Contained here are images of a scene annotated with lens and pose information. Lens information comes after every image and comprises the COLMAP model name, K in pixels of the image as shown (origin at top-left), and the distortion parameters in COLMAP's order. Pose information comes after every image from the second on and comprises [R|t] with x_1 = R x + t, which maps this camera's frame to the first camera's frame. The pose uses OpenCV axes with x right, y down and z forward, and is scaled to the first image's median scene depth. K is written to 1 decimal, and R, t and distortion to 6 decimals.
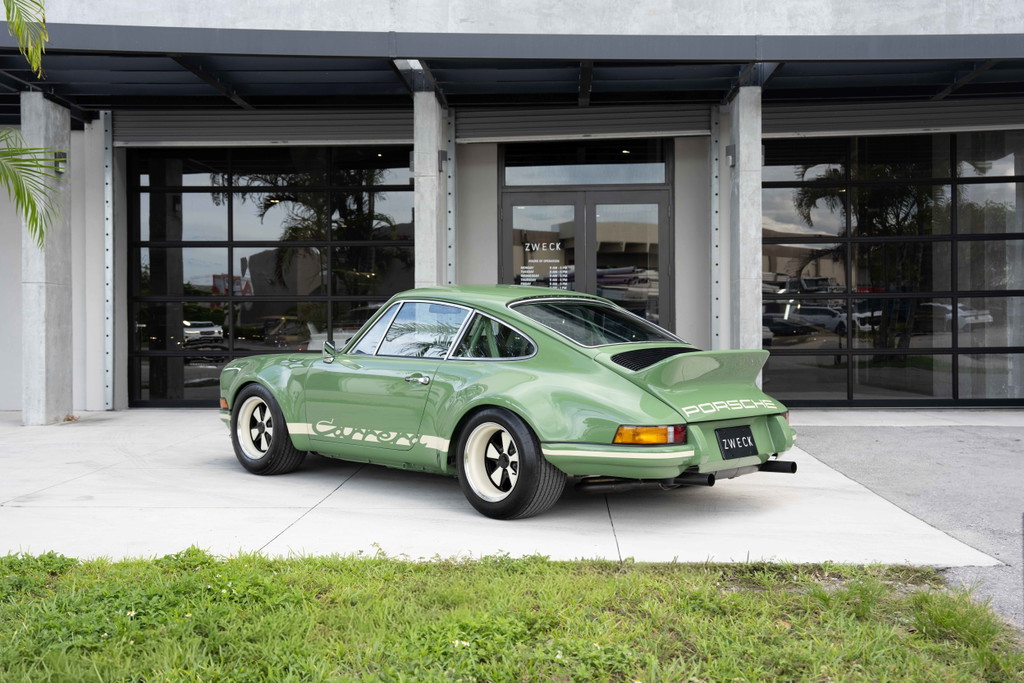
lens RADIAL K [[1145.0, 0, 512.0], [0, 1145.0, 341.5], [0, 0, 1]] dist [0.083980, -0.018185]
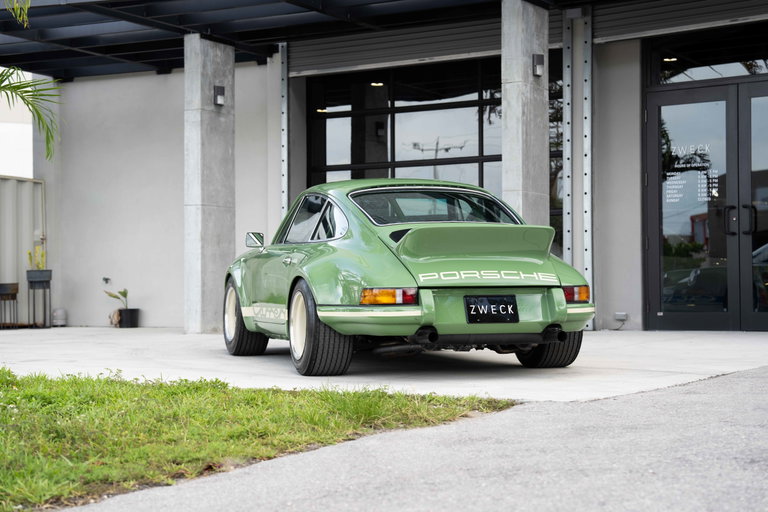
lens RADIAL K [[1443.7, 0, 384.0], [0, 1443.7, 256.0], [0, 0, 1]] dist [0.298485, -0.095179]
pose [[0.880009, -0.015632, -0.474699, 0.414126], [-0.001013, 0.999394, -0.034789, 0.046871], [0.474955, 0.031096, 0.879460, -0.136417]]
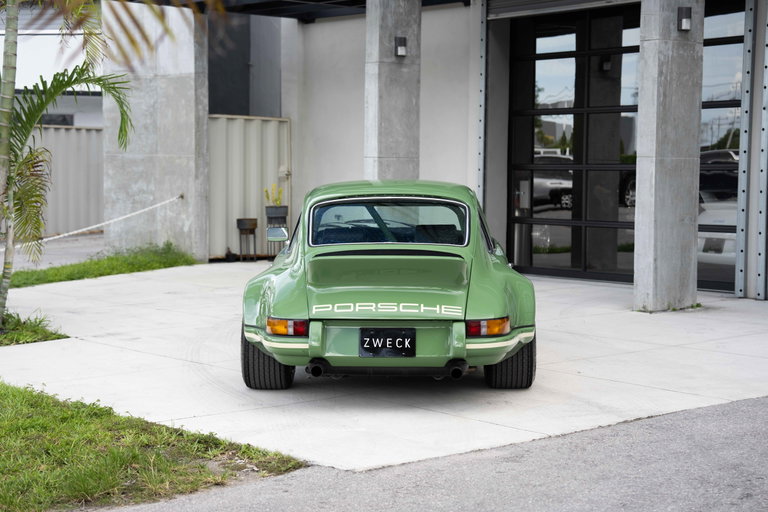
lens RADIAL K [[1443.7, 0, 384.0], [0, 1443.7, 256.0], [0, 0, 1]] dist [0.298485, -0.095179]
pose [[0.679274, 0.053795, -0.731910, 0.643120], [-0.014326, 0.998092, 0.060064, -0.039966], [0.733744, -0.030315, 0.678749, 0.049026]]
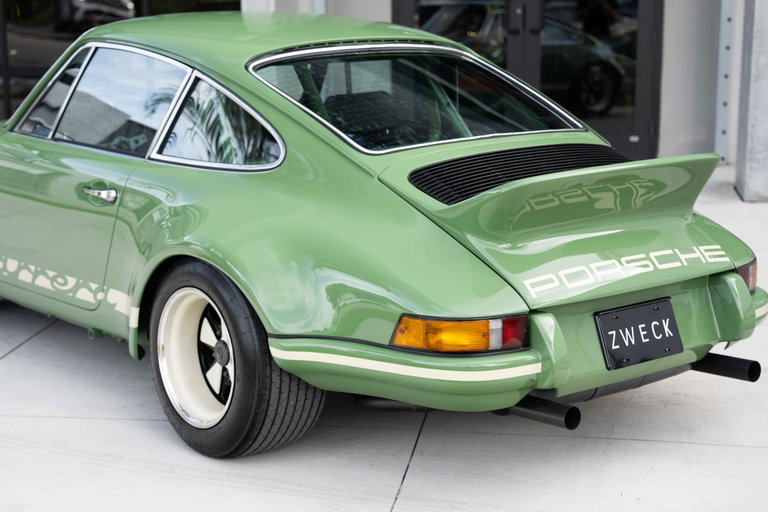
lens RADIAL K [[1443.7, 0, 384.0], [0, 1443.7, 256.0], [0, 0, 1]] dist [0.298485, -0.095179]
pose [[0.995062, 0.015006, -0.098112, 0.078376], [0.002019, 0.985241, 0.171163, -0.035972], [0.099233, -0.170515, 0.980346, 0.176343]]
